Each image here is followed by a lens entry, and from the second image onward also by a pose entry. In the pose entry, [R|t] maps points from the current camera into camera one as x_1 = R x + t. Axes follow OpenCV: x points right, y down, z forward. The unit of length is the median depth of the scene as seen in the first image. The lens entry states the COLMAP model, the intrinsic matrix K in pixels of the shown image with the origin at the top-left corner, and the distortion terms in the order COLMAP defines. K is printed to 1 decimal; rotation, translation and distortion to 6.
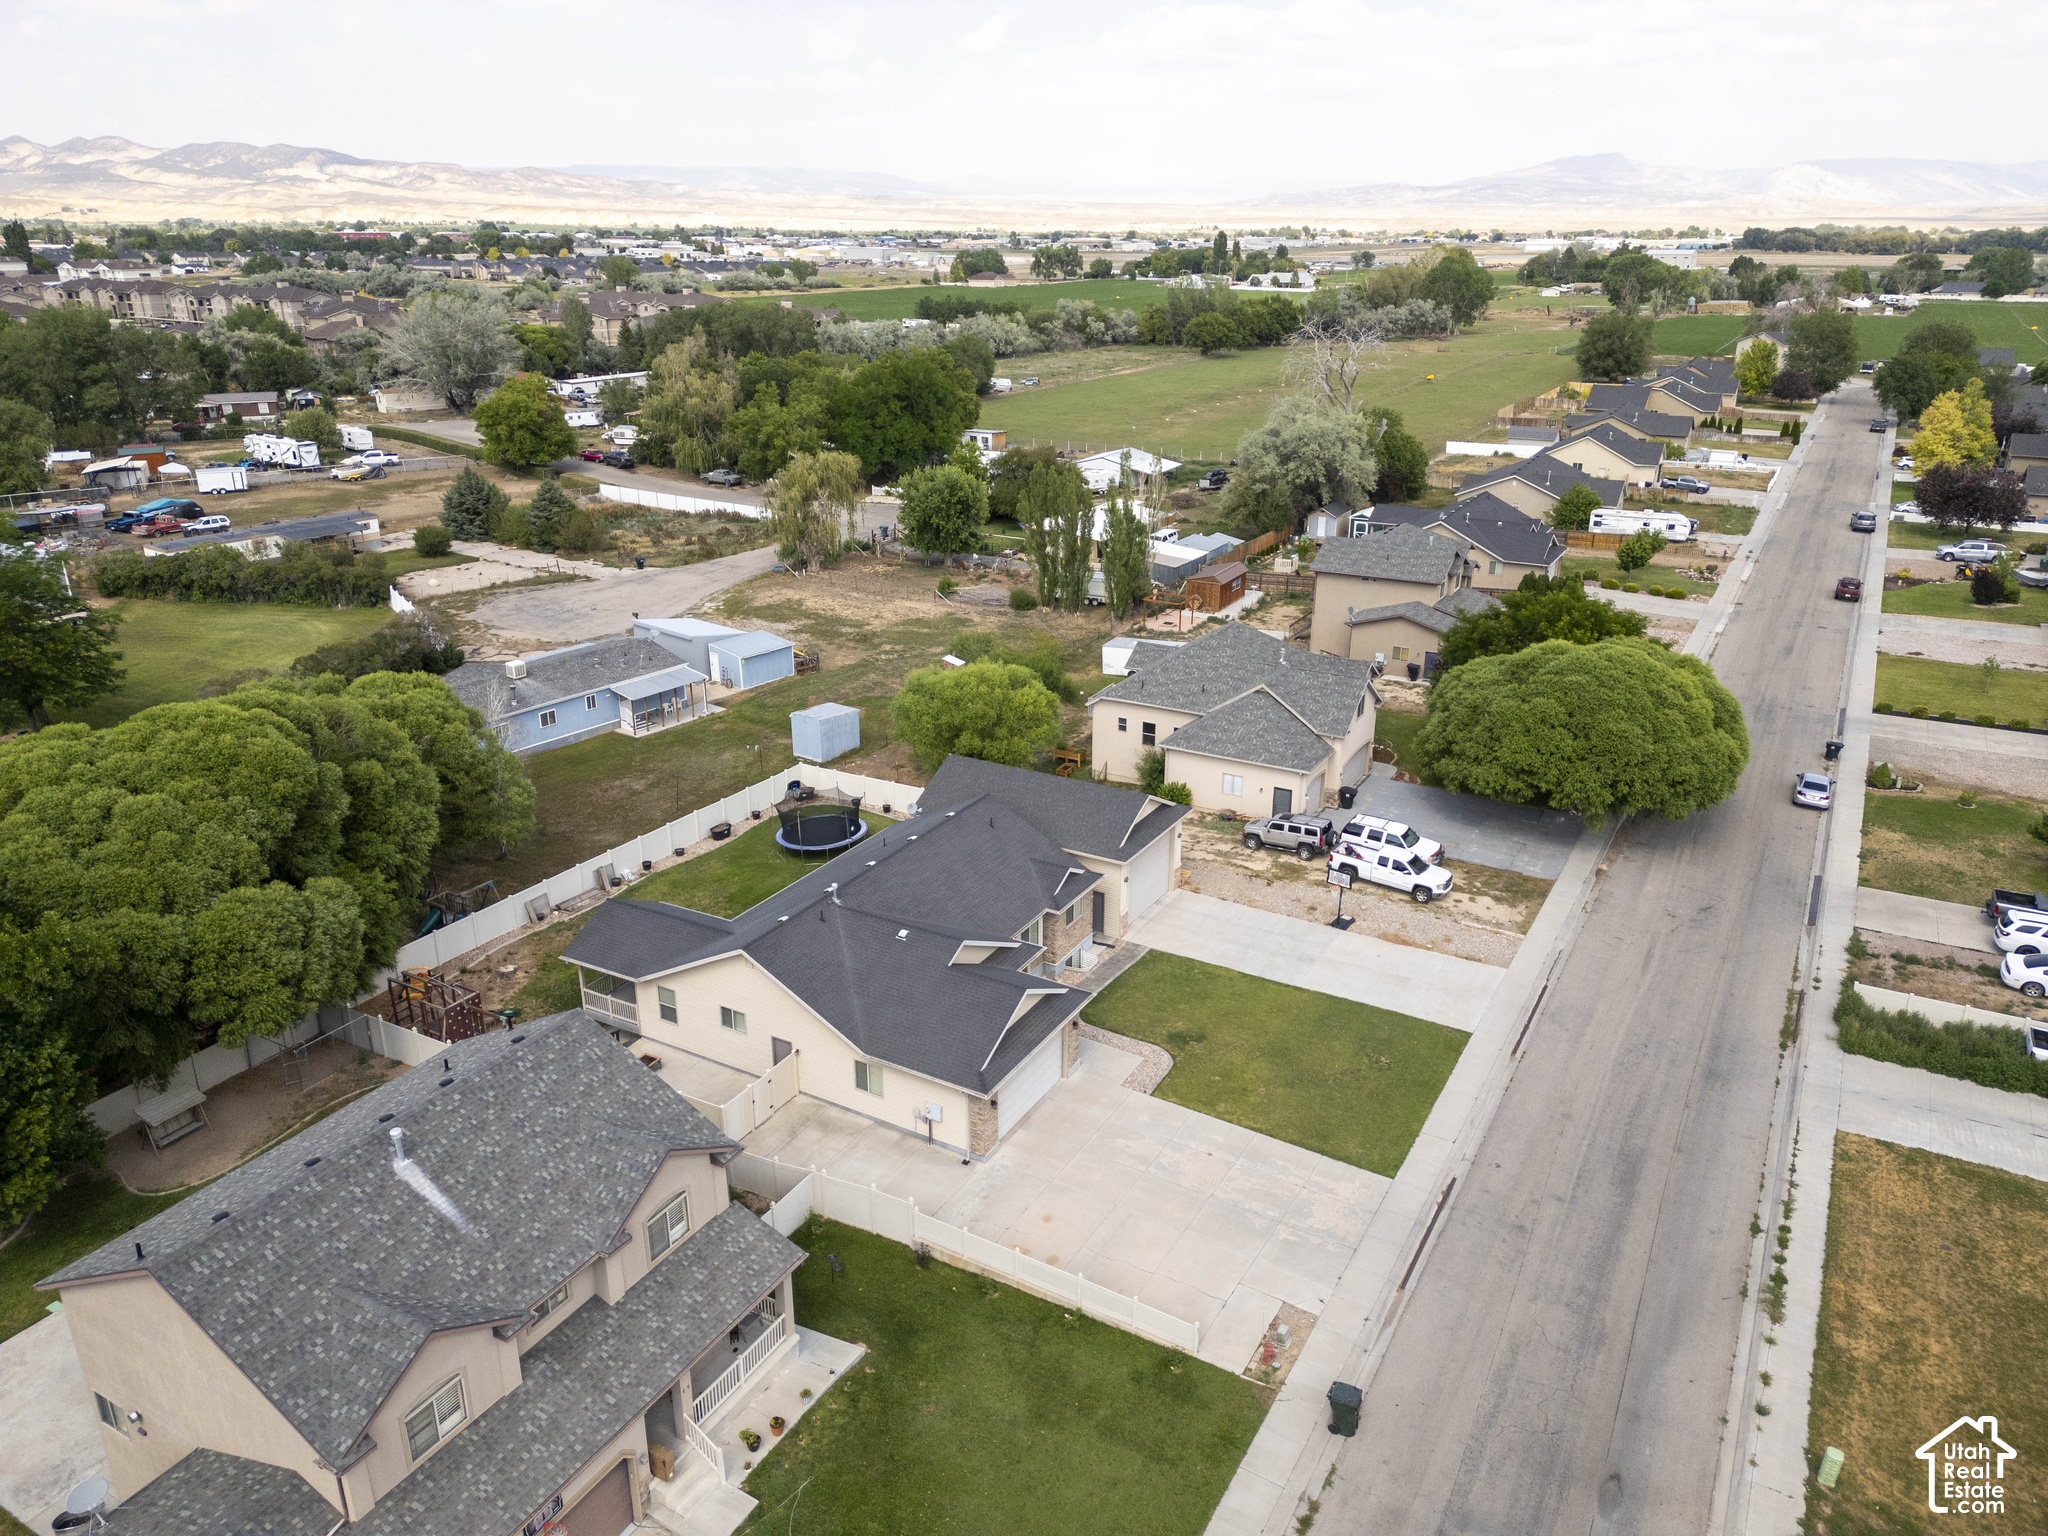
lens RADIAL K [[1433.4, 0, 1029.2], [0, 1433.4, 759.0], [0, 0, 1]] dist [0.076910, -0.075385]
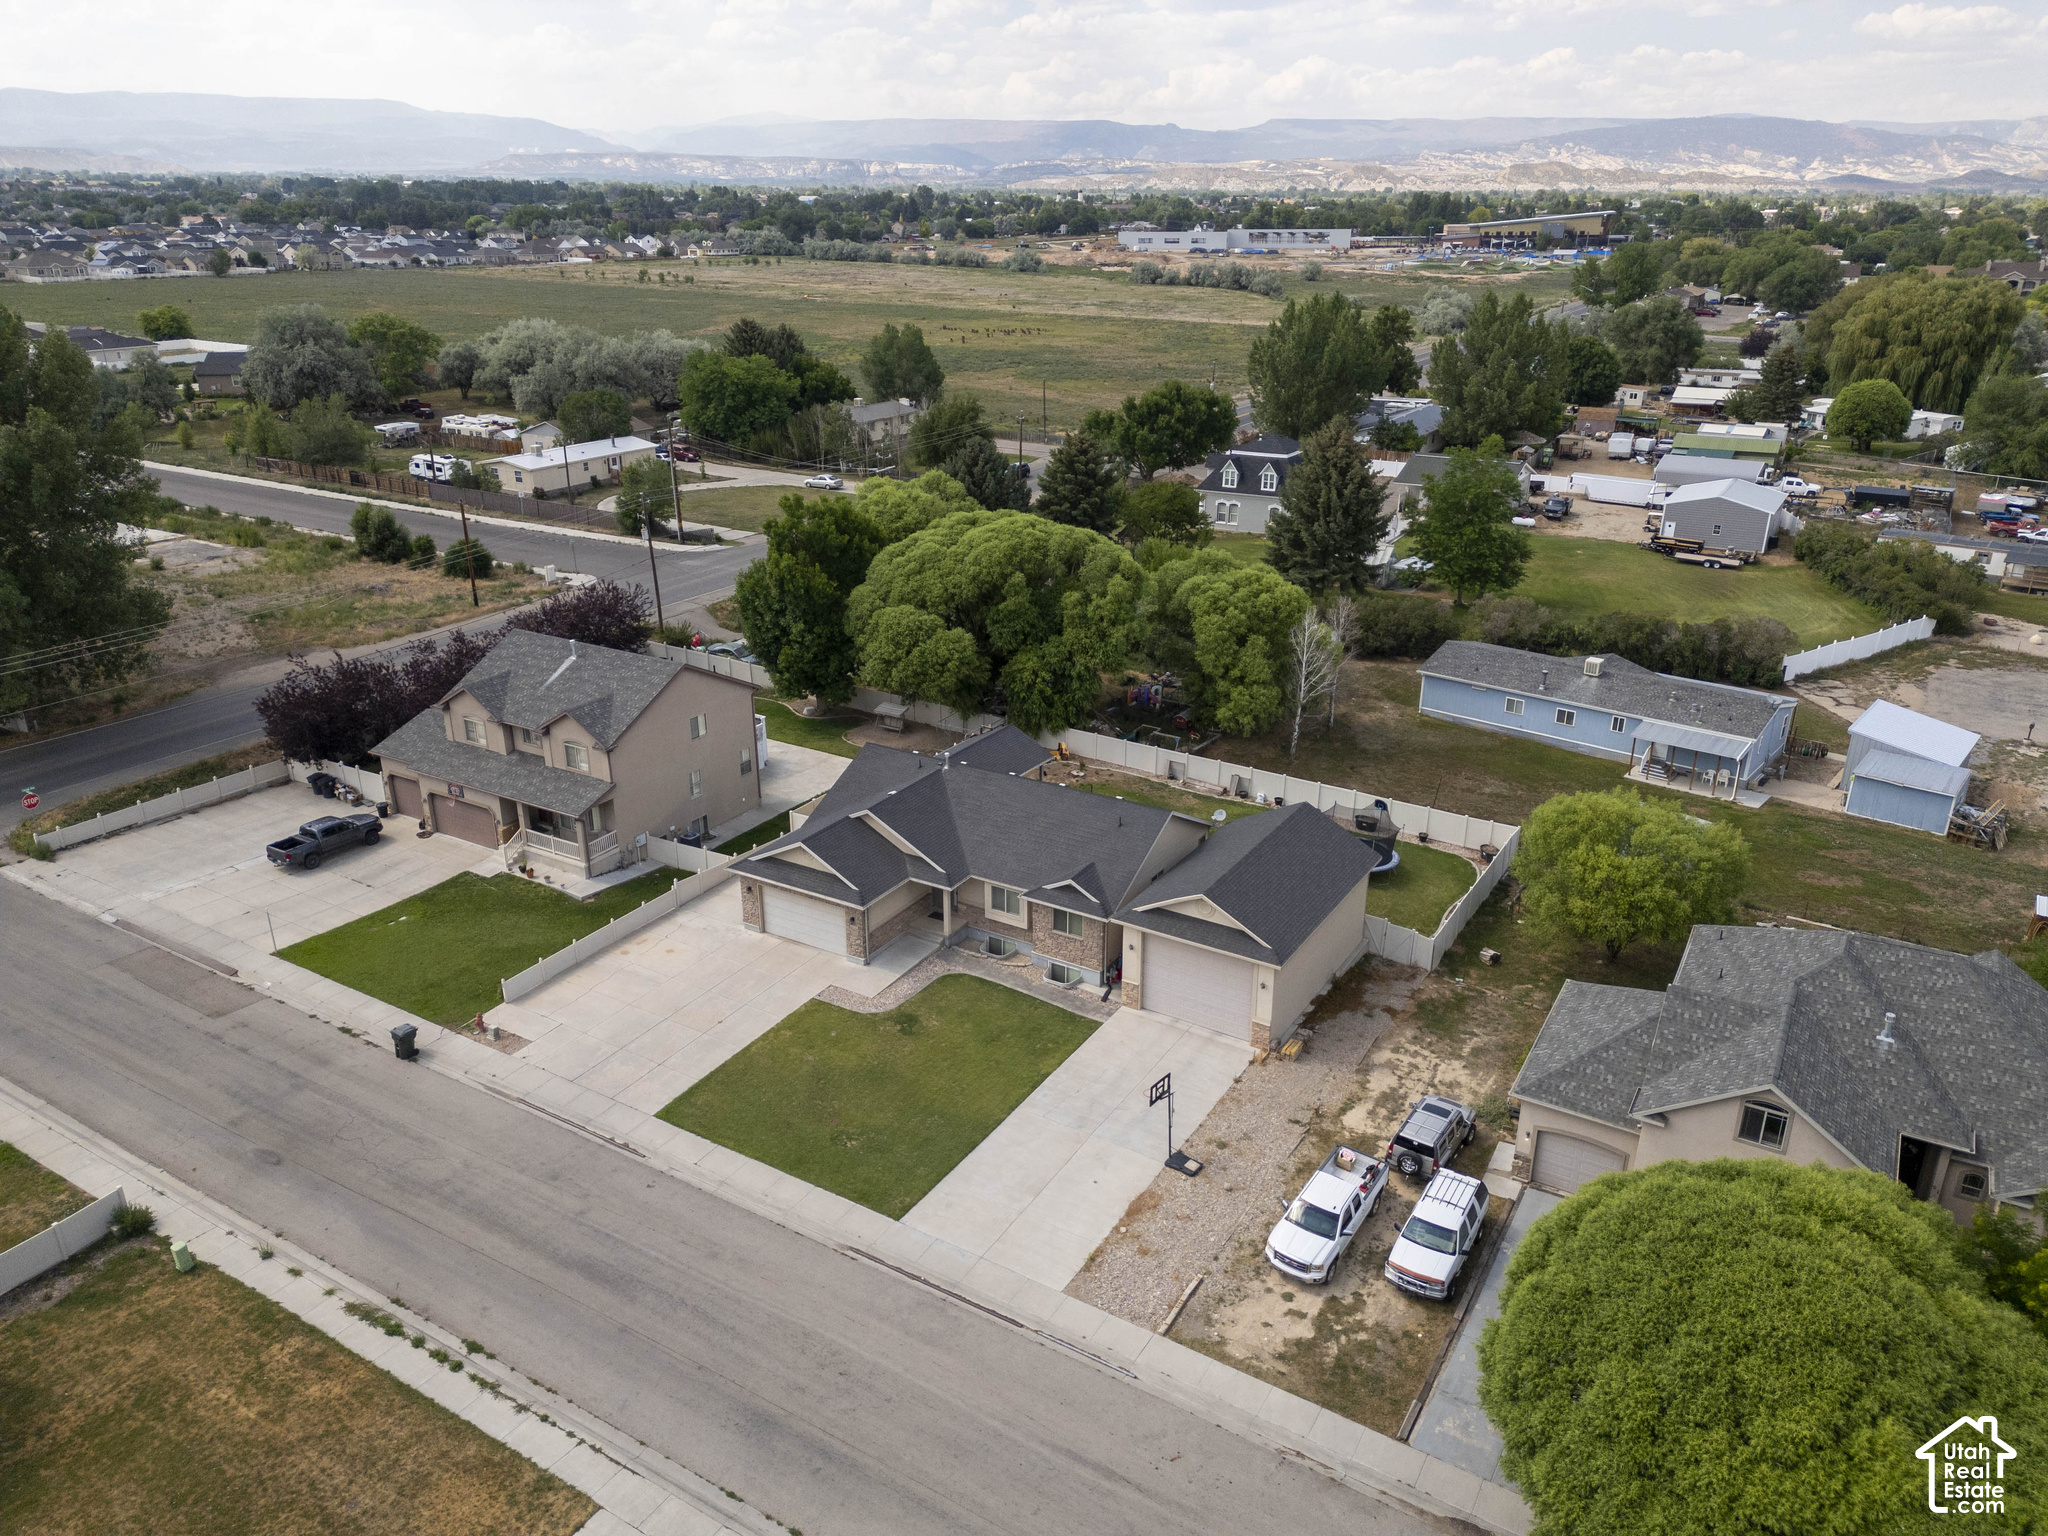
lens RADIAL K [[1433.4, 0, 1029.2], [0, 1433.4, 759.0], [0, 0, 1]] dist [0.076910, -0.075385]
pose [[-0.022716, 0.363823, -0.931191, 0.787266], [-0.353065, 0.868495, 0.347940, -0.282324], [0.935323, 0.336675, 0.108724, 0.723843]]
